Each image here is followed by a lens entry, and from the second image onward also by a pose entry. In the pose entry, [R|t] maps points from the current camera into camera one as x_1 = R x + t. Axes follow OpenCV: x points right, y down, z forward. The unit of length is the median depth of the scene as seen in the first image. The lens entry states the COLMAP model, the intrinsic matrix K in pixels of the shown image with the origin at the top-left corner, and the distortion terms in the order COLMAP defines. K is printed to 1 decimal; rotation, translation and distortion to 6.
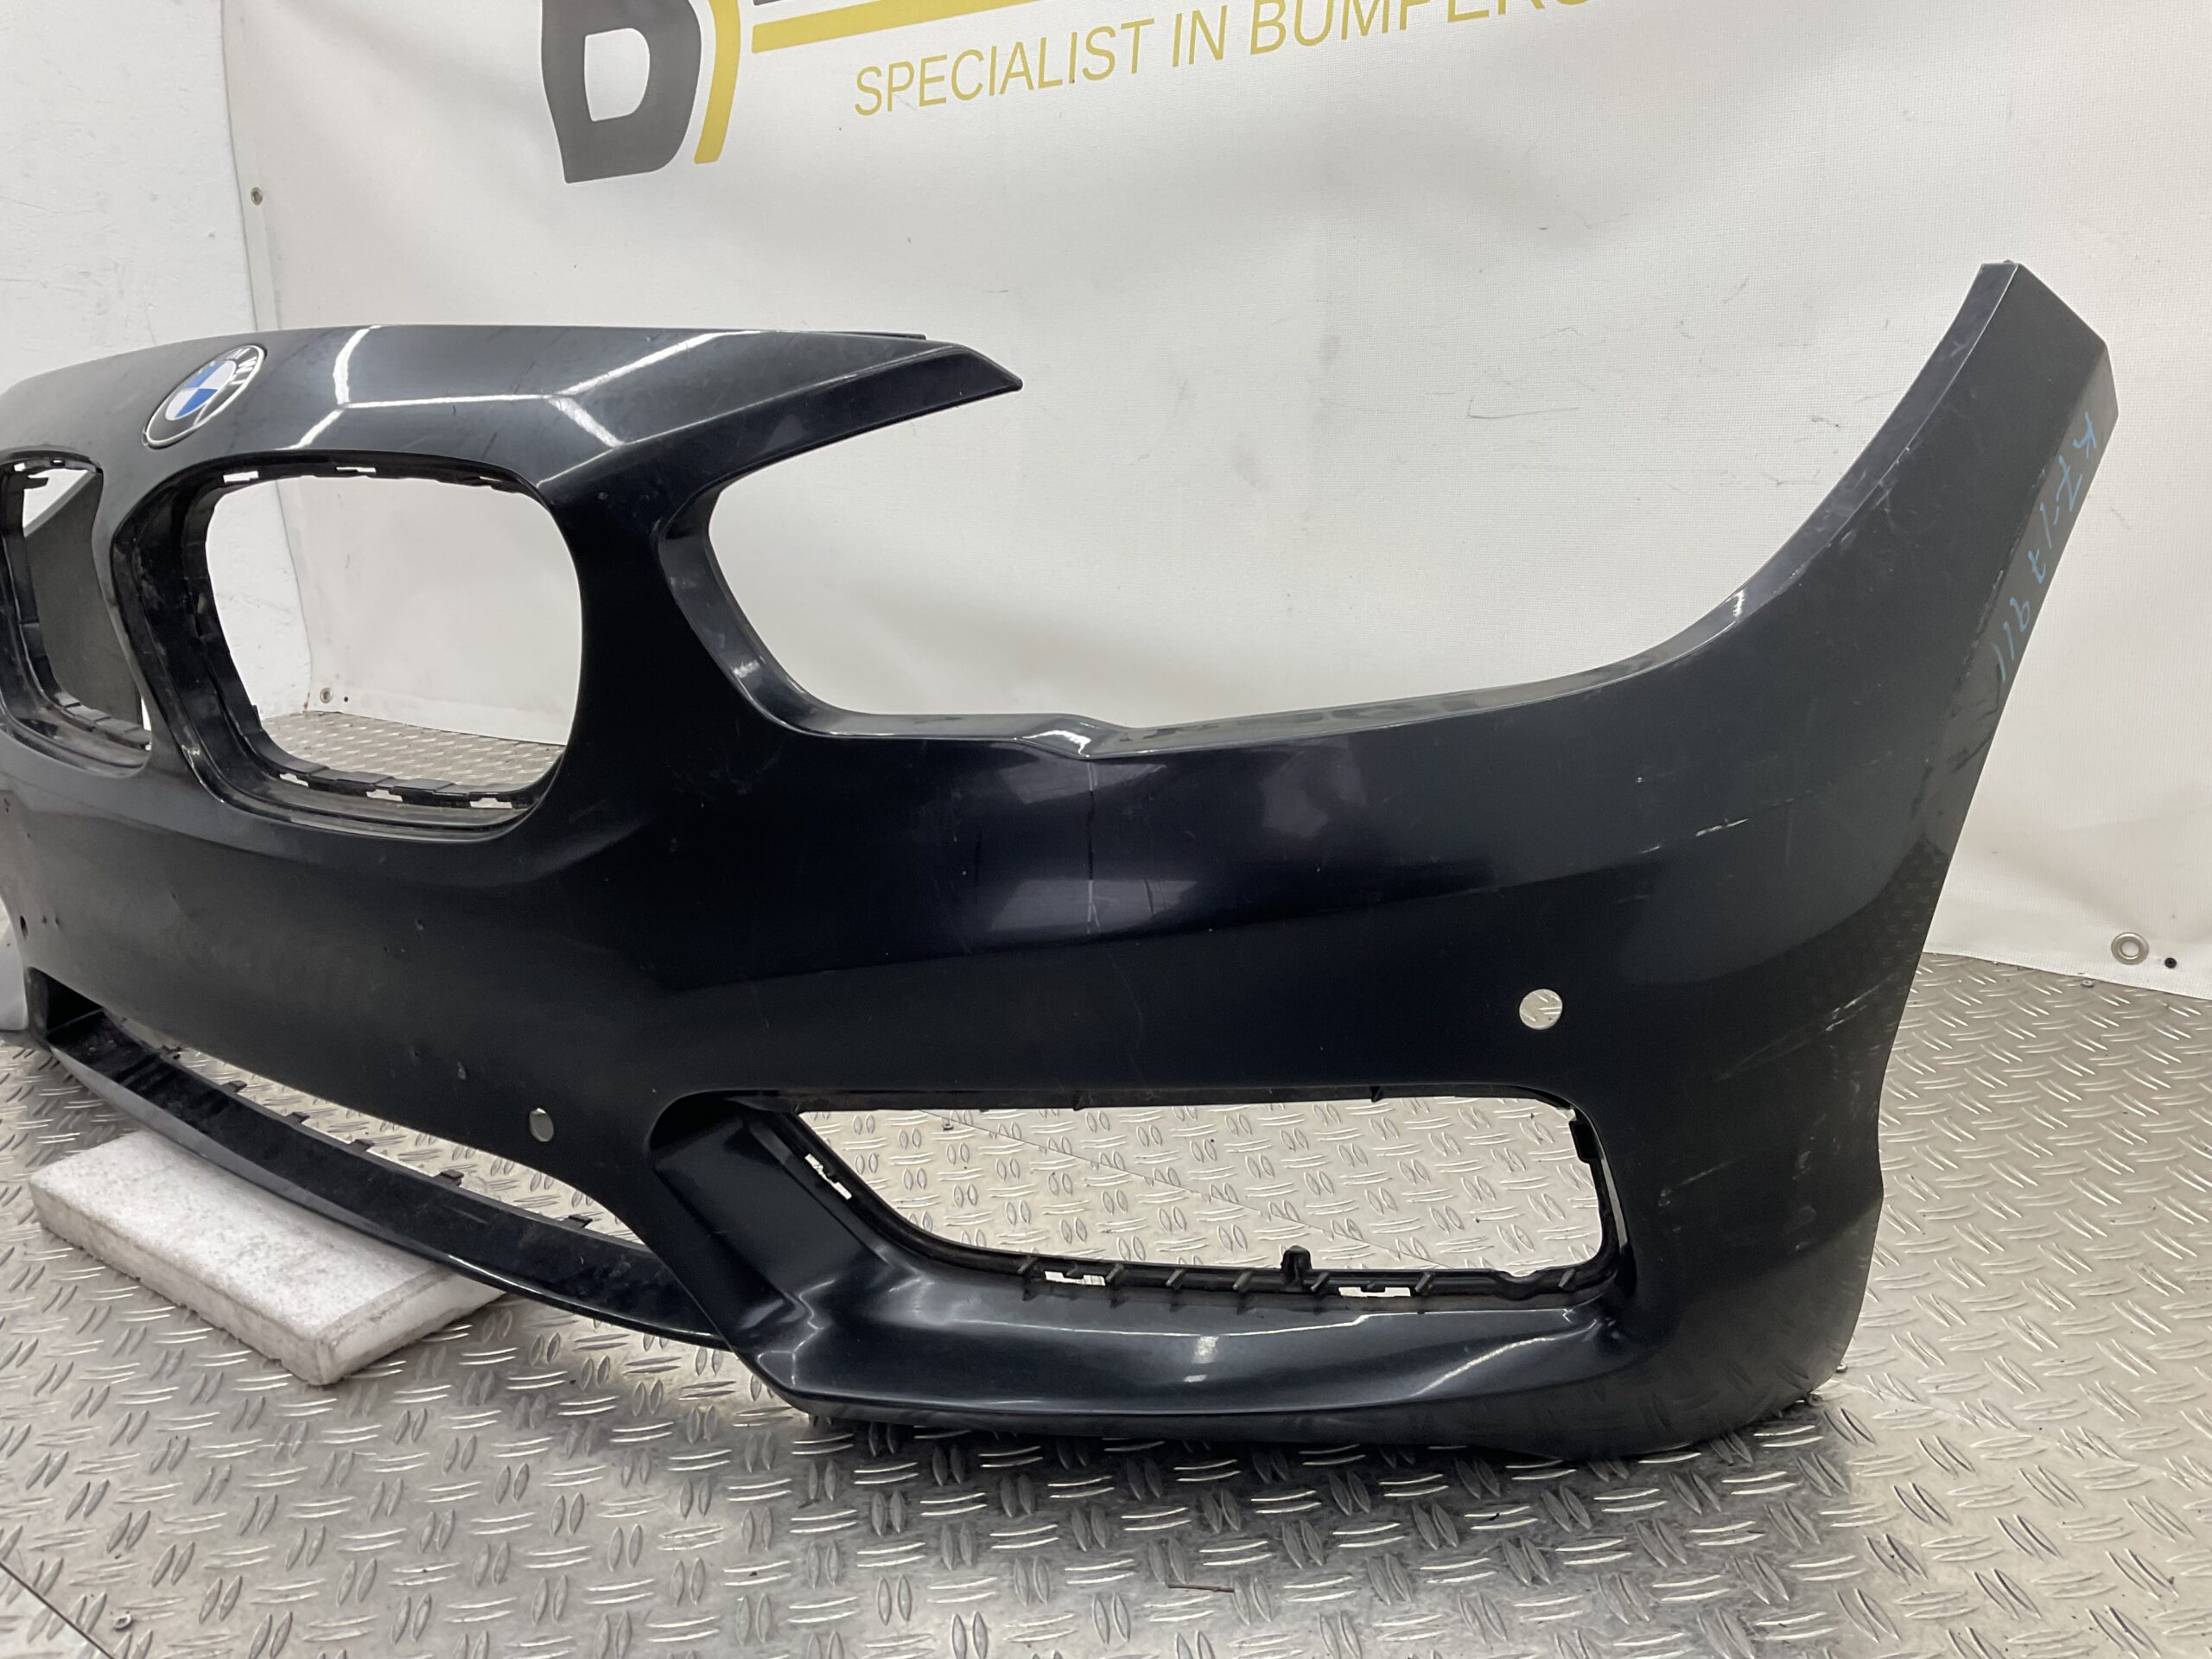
lens RADIAL K [[1886.8, 0, 1100.1], [0, 1886.8, 818.5], [0, 0, 1]] dist [0.059072, -0.098004]
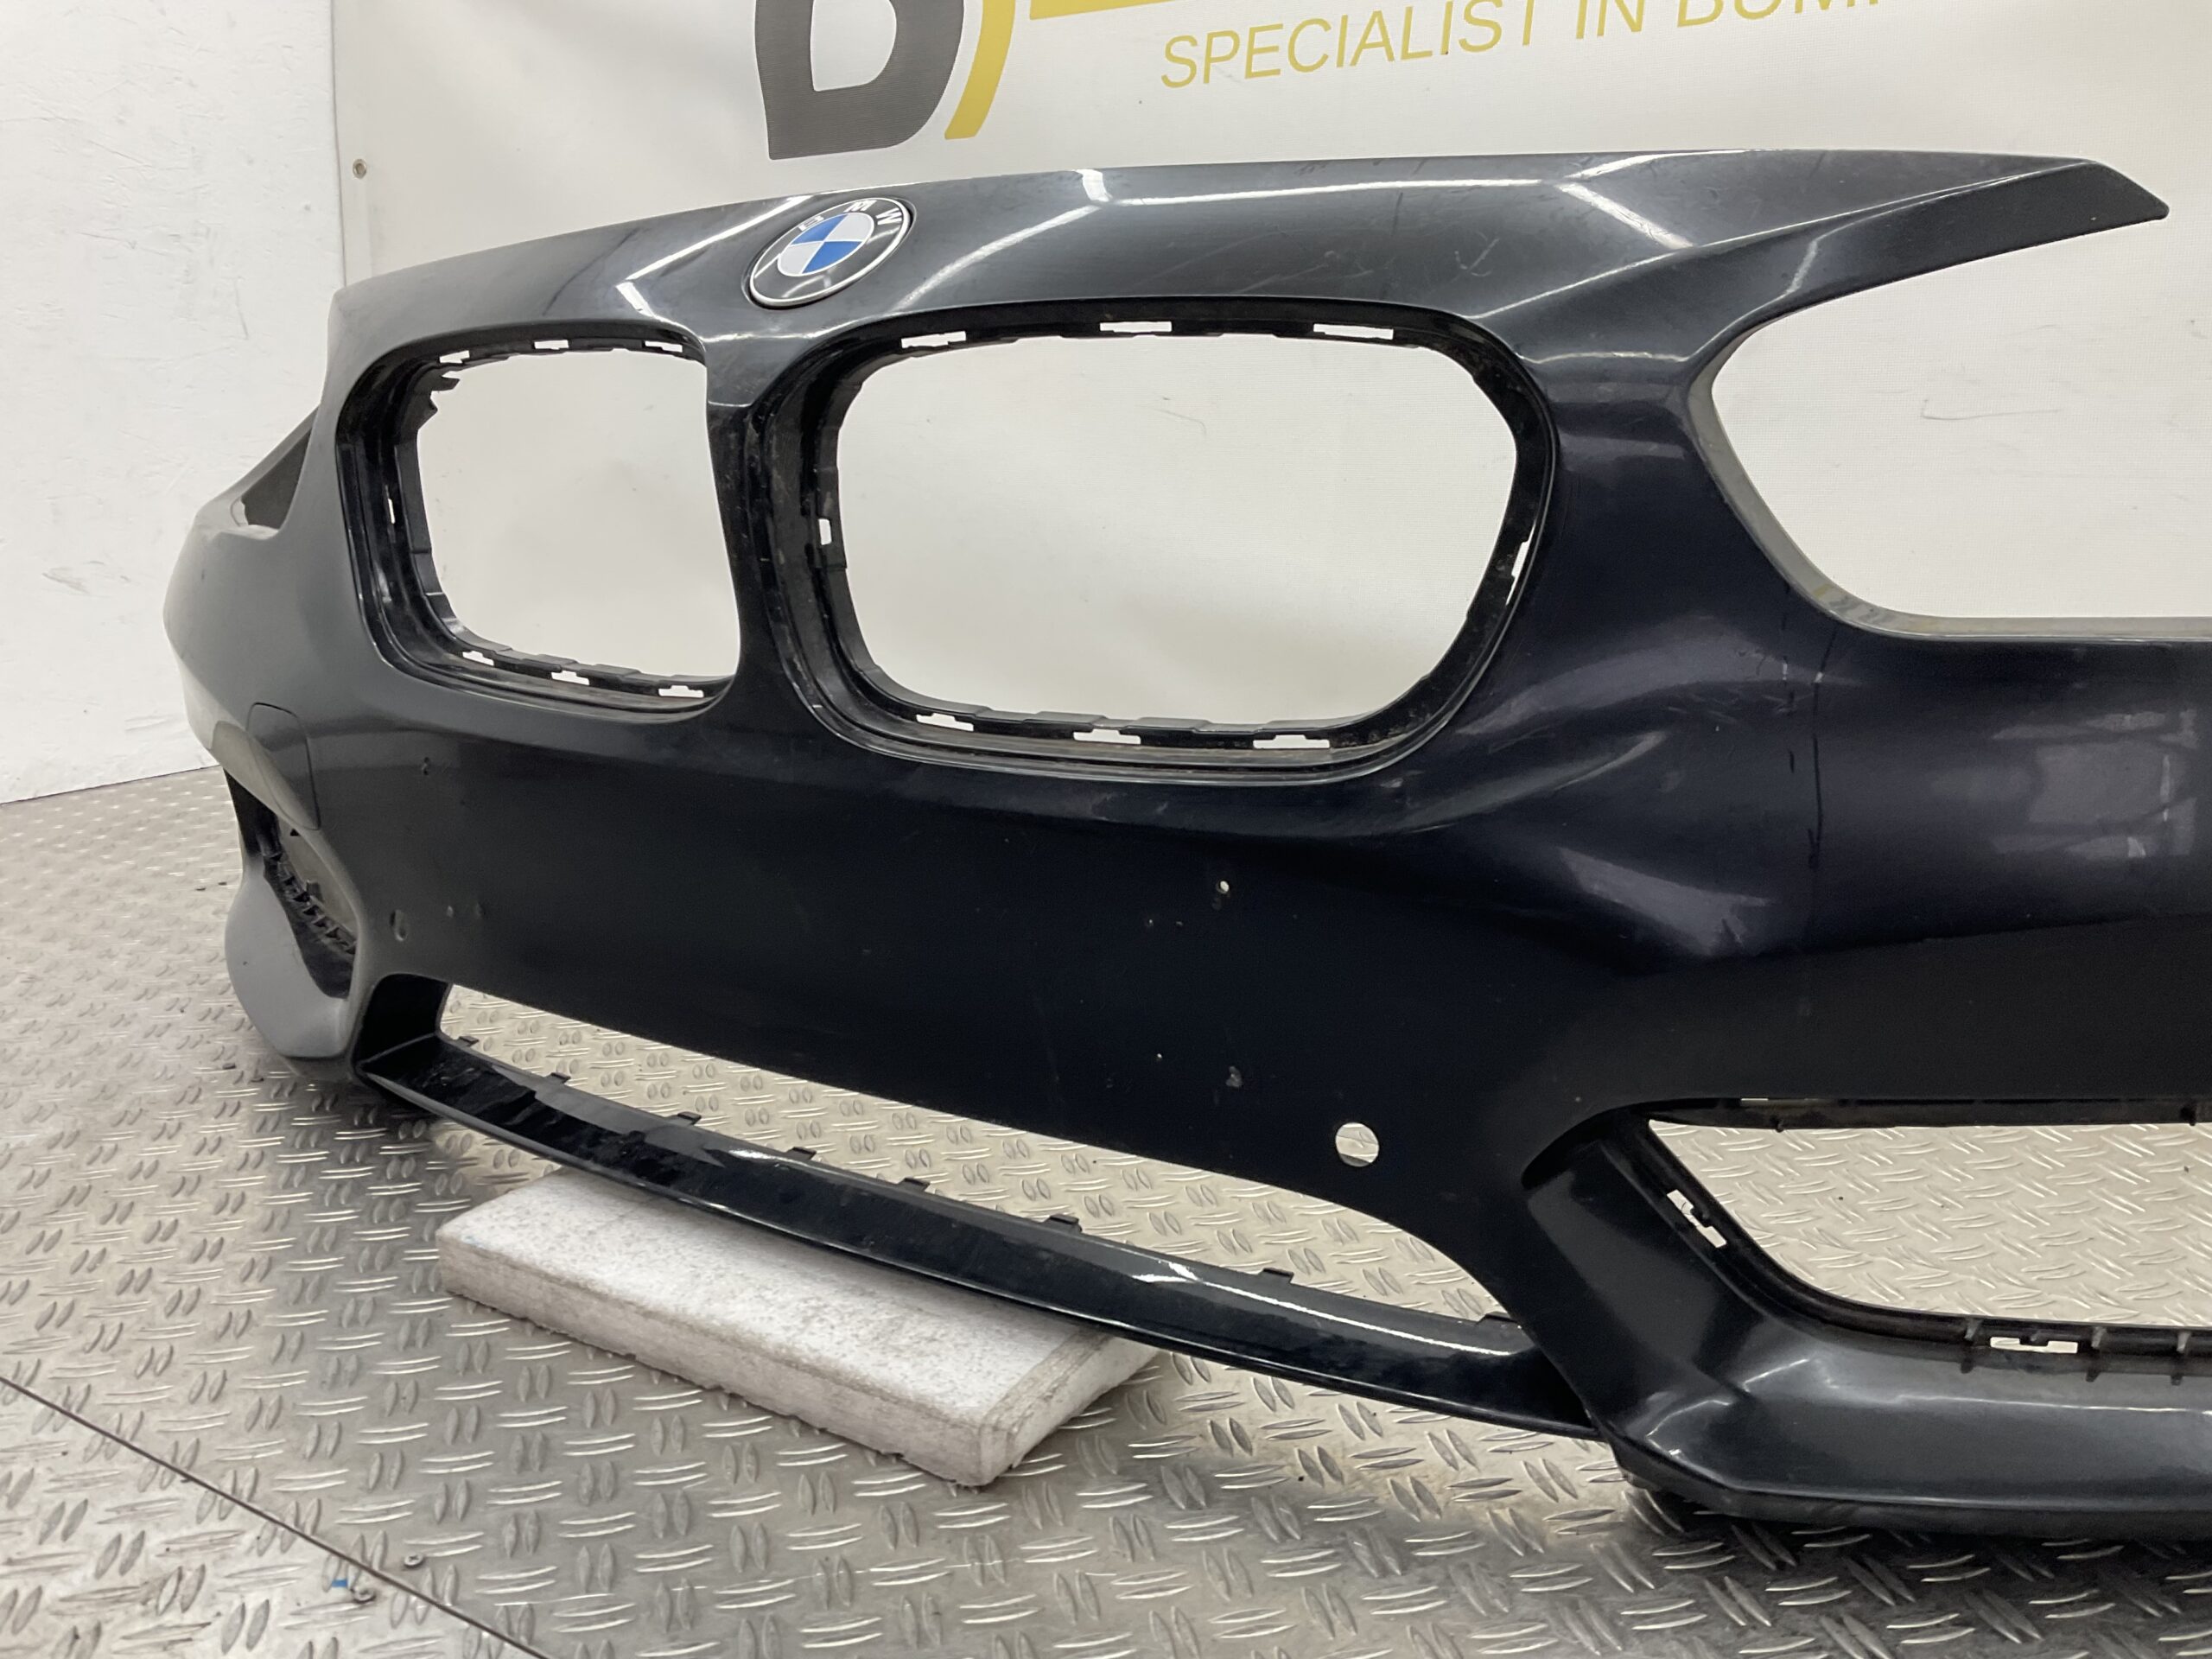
lens RADIAL K [[1886.8, 0, 1096.7], [0, 1886.8, 818.8], [0, 0, 1]] dist [0.059072, -0.098004]
pose [[0.994540, 0.026808, 0.100858, -0.411760], [-0.021240, 0.998212, -0.055880, 0.059992], [-0.102176, 0.053433, 0.993330, 0.183932]]
